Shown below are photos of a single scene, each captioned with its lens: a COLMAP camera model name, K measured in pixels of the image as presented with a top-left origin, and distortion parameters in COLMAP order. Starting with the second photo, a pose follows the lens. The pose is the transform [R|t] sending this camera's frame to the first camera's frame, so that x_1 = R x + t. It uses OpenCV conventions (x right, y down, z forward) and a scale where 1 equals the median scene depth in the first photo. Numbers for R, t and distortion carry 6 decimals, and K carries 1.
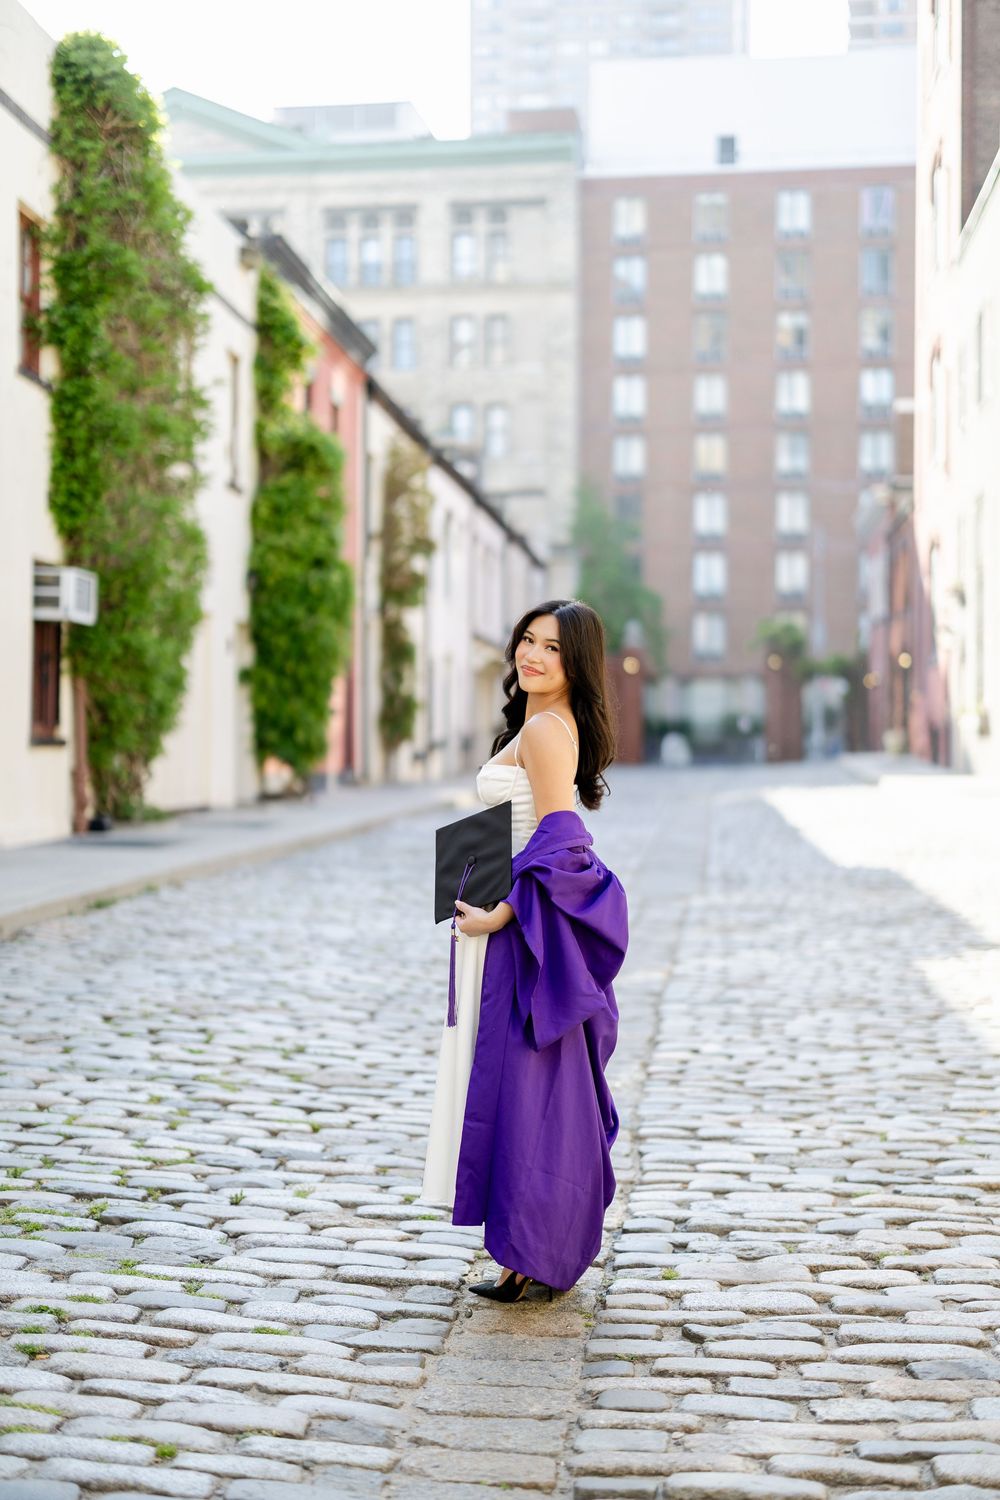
lens RADIAL K [[2154.6, 0, 502.5], [0, 2154.6, 748.3], [0, 0, 1]] dist [0.011685, 0.067741]
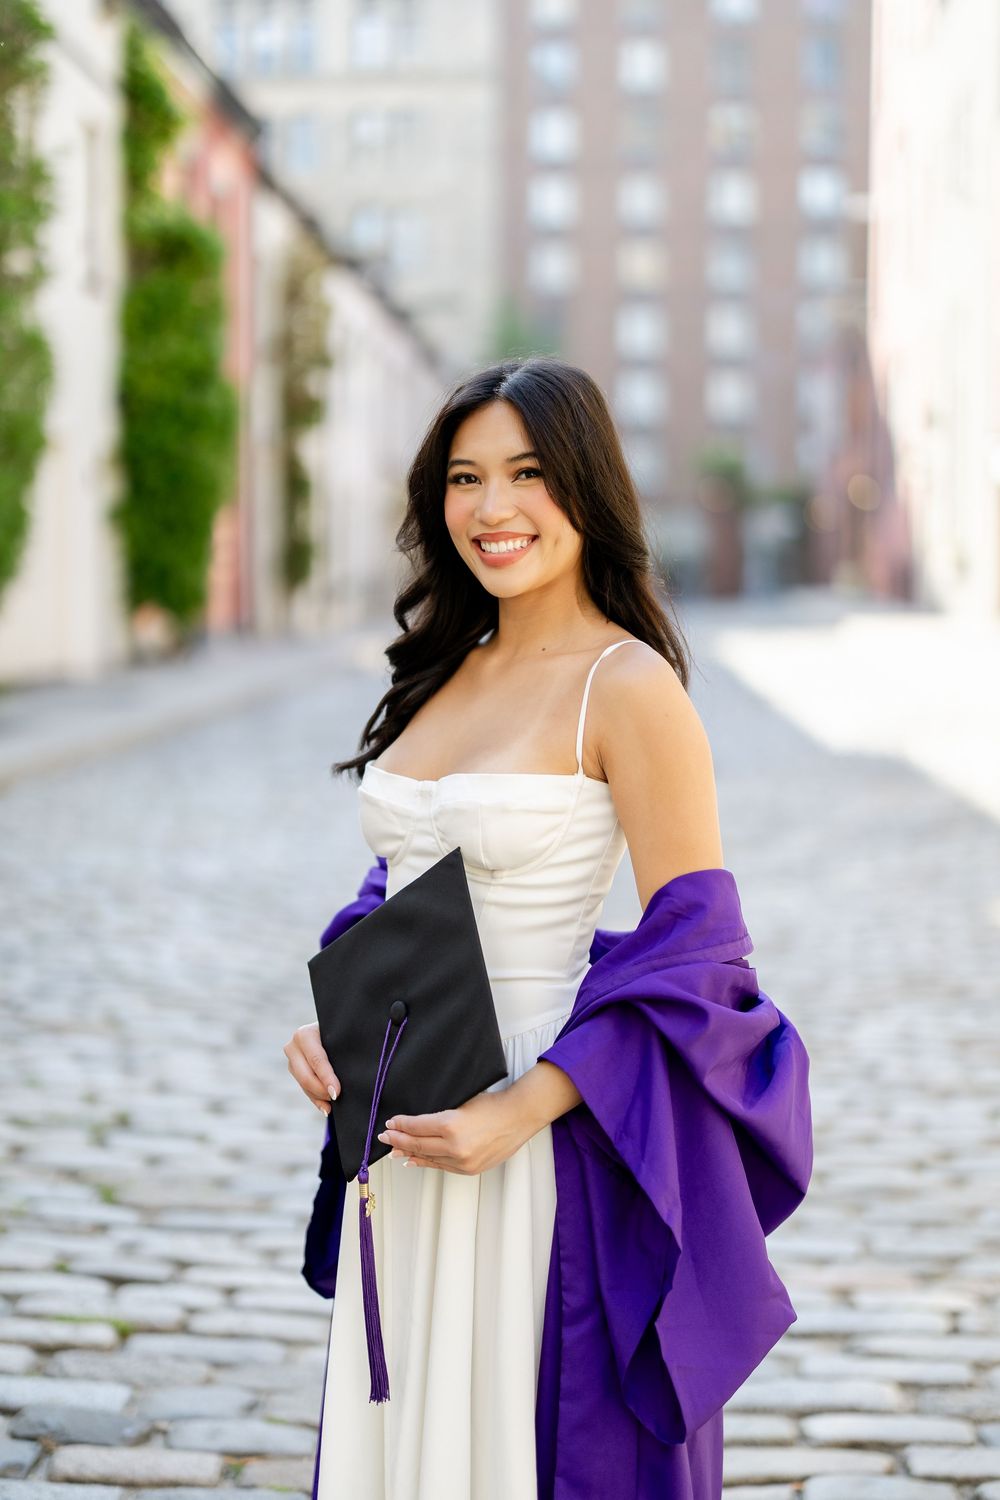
lens RADIAL K [[2254.2, 0, 502.5], [0, 2254.2, 767.3], [0, 0, 1]] dist [0.005393, 0.092373]
pose [[0.999221, -0.004507, 0.039197, -0.002843], [0.001324, 0.996725, 0.080854, -0.007732], [-0.039433, -0.080739, 0.995955, 0.140597]]
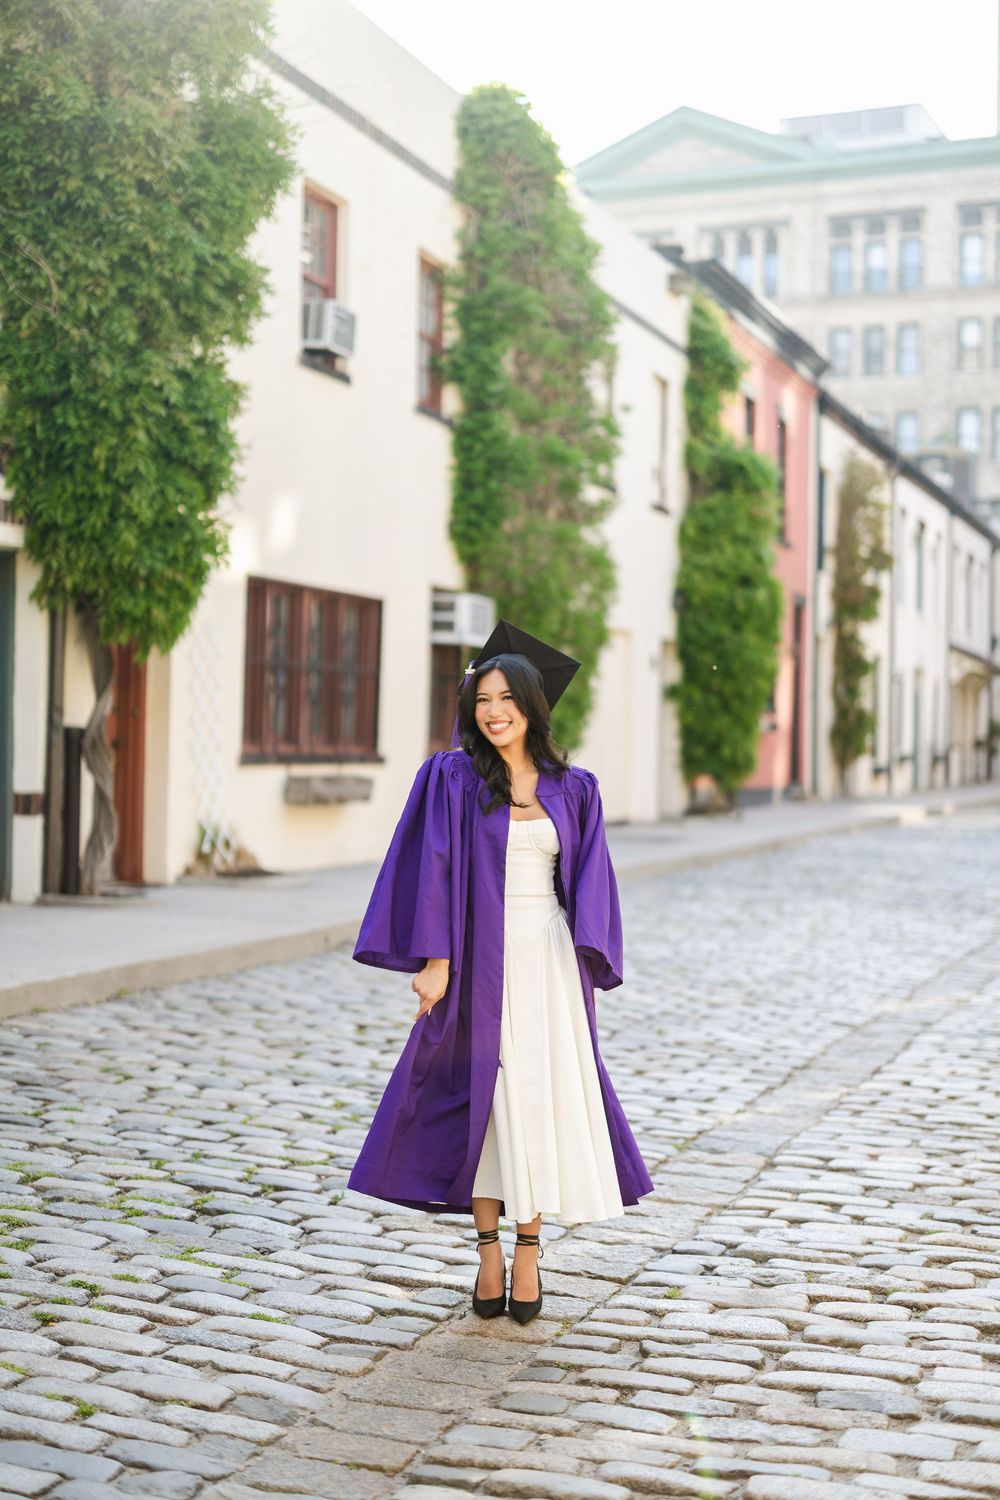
lens RADIAL K [[2154.6, 0, 502.5], [0, 2154.6, 748.3], [0, 0, 1]] dist [0.011685, 0.067741]
pose [[0.969966, 0.008939, -0.243078, 0.069450], [-0.009640, 0.999952, -0.001695, -0.006300], [0.243051, 0.003987, 0.970005, -0.014967]]
